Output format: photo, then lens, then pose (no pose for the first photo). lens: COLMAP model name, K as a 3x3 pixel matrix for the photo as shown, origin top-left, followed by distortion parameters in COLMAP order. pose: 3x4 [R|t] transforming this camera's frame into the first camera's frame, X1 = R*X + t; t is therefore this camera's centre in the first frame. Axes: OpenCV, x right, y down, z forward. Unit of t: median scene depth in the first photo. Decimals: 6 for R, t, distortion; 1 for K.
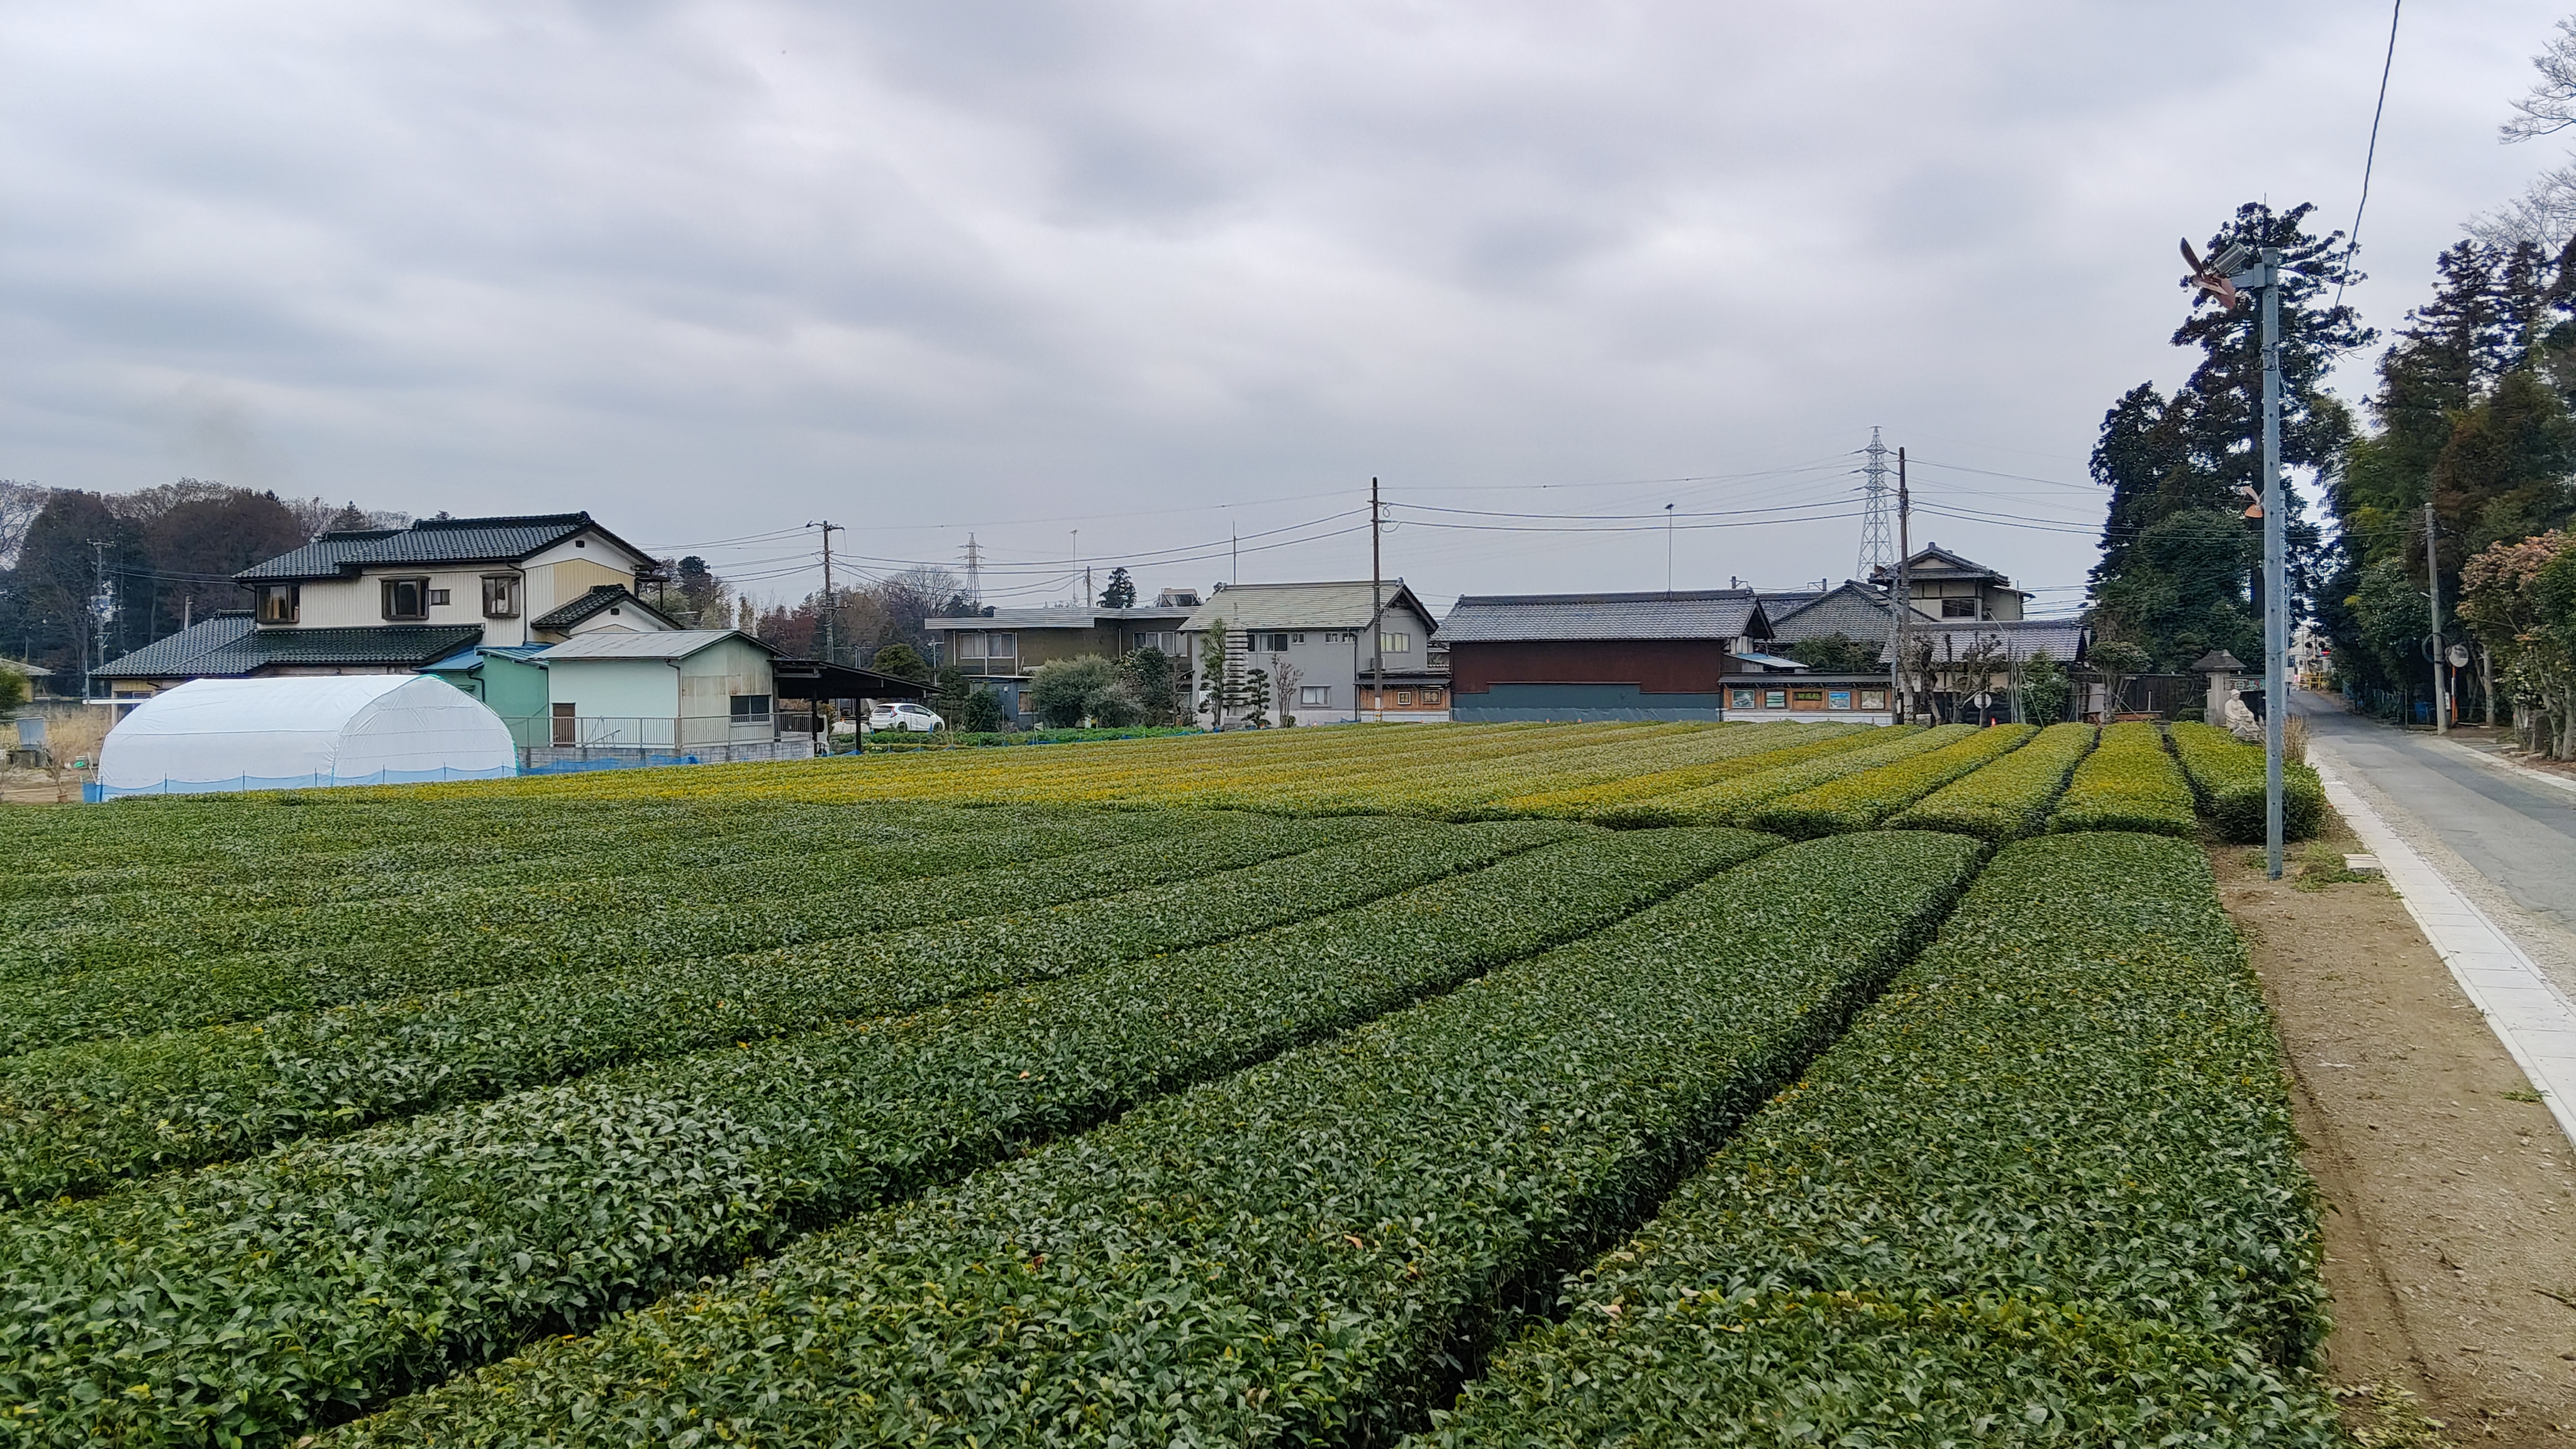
lens RADIAL K [[2175.3, 0, 1288.0], [0, 2175.3, 724.5], [0, 0, 1]] dist [0.090192, -0.193105]
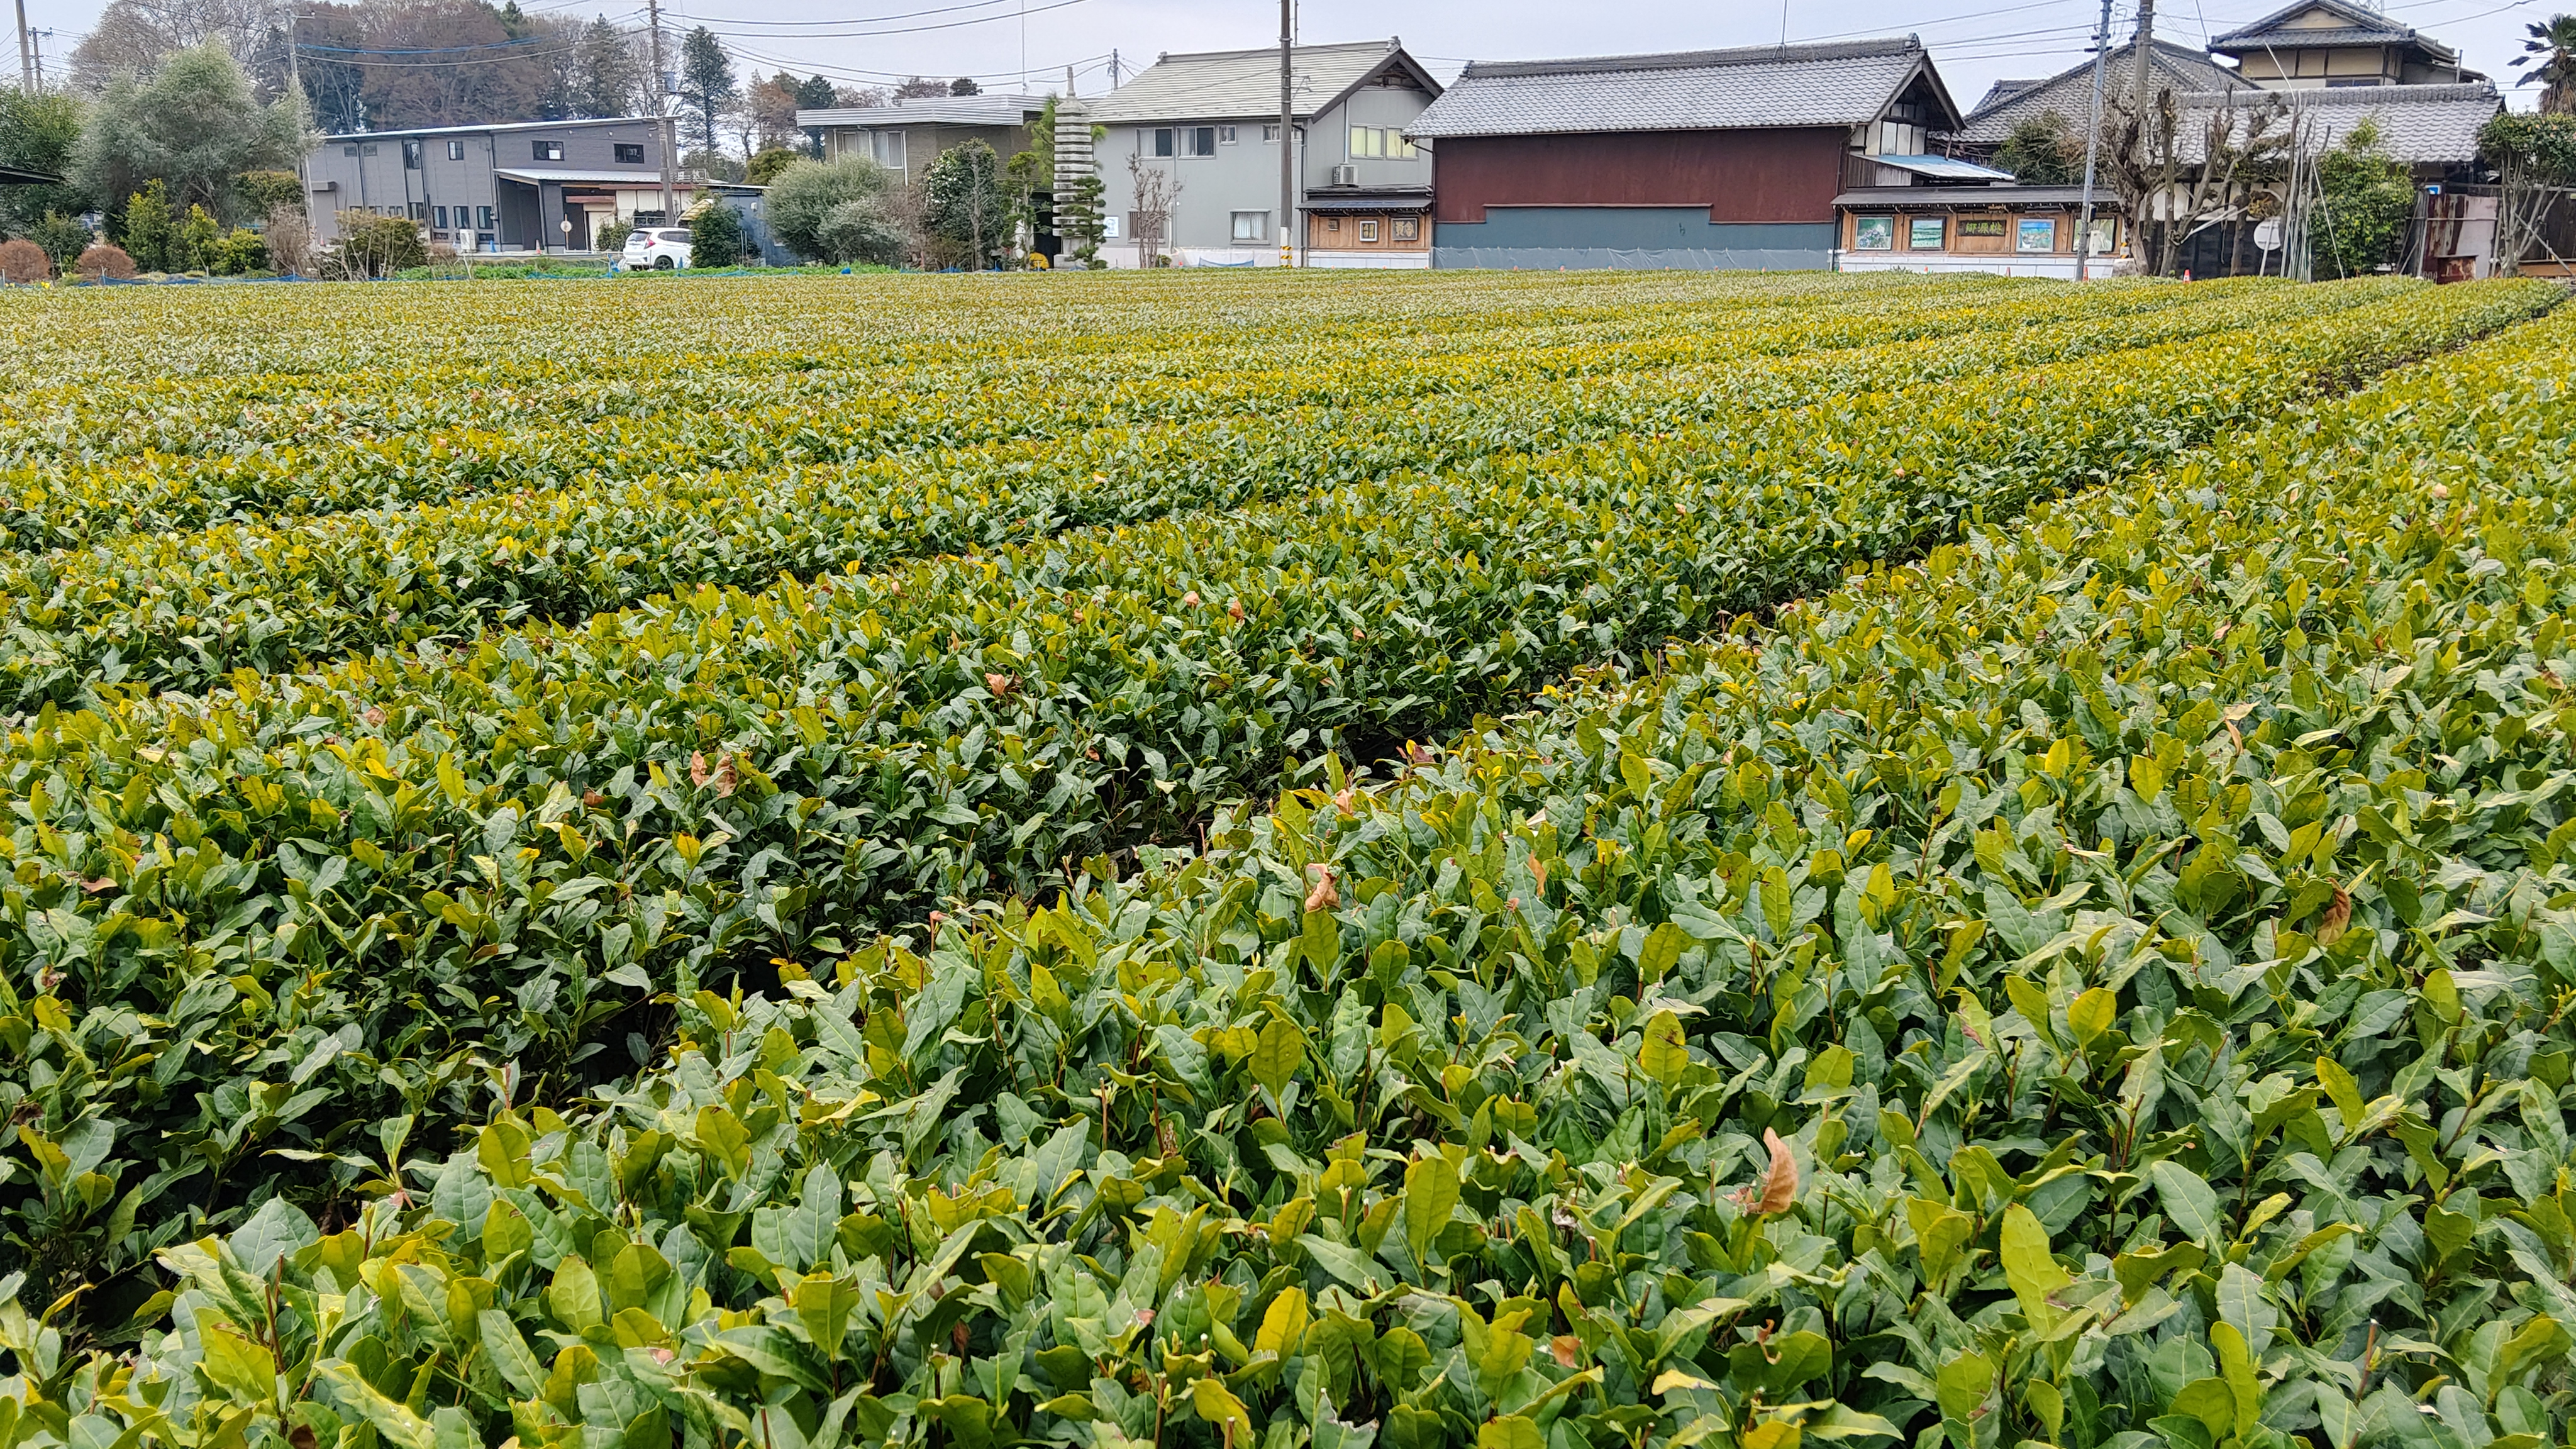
lens RADIAL K [[2175.3, 0, 1288.0], [0, 2175.3, 724.5], [0, 0, 1]] dist [0.090192, -0.193105]
pose [[0.978062, 0.057392, -0.200251, 0.174874], [-0.016692, 0.979800, 0.199284, 0.002597], [0.207643, -0.191570, 0.959263, 0.373286]]
